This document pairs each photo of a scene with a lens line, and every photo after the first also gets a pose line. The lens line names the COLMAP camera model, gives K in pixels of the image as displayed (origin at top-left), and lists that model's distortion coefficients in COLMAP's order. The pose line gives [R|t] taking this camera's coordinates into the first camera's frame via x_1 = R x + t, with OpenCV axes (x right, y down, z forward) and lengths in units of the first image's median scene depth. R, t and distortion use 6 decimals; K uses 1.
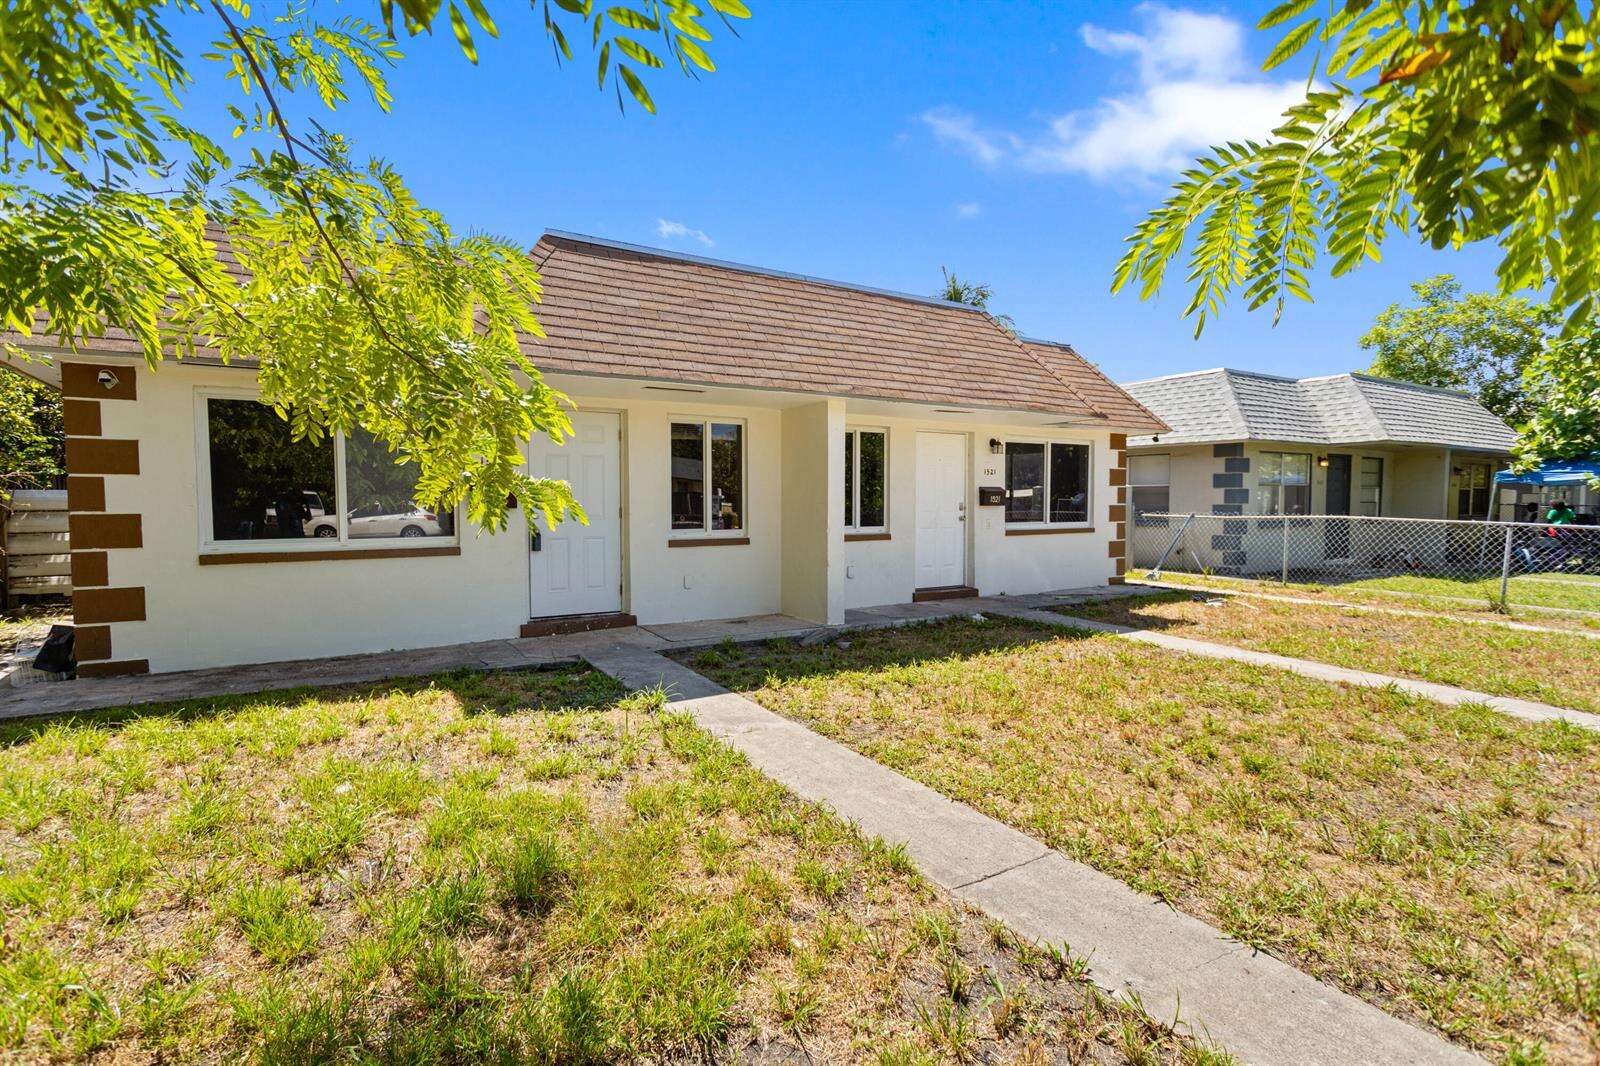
lens RADIAL K [[760.5, 0, 797.7], [0, 760.5, 539.9], [0, 0, 1]] dist [0.000834, -0.000459]
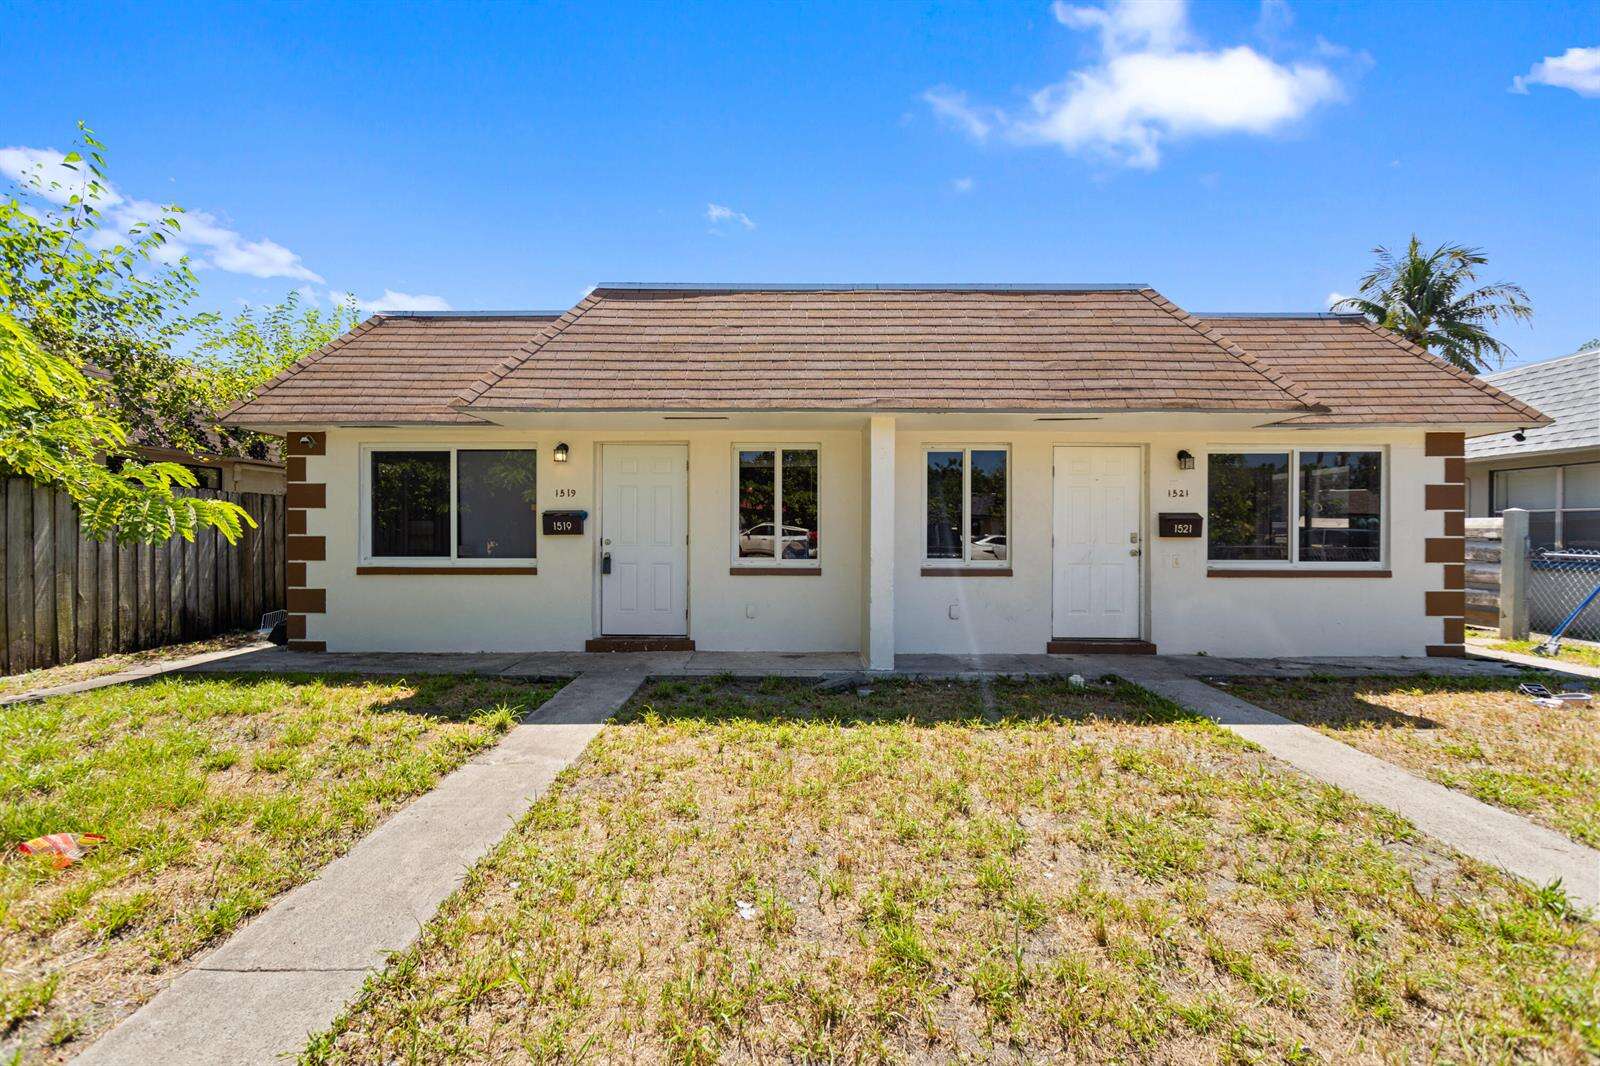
lens RADIAL K [[760.5, 0, 801.6], [0, 760.5, 536.4], [0, 0, 1]] dist [0.000834, -0.000459]
pose [[0.850563, 0.010637, -0.525766, 0.413761], [-0.031510, 0.999030, -0.030763, -0.012568], [0.524929, 0.042733, 0.850073, 0.186851]]
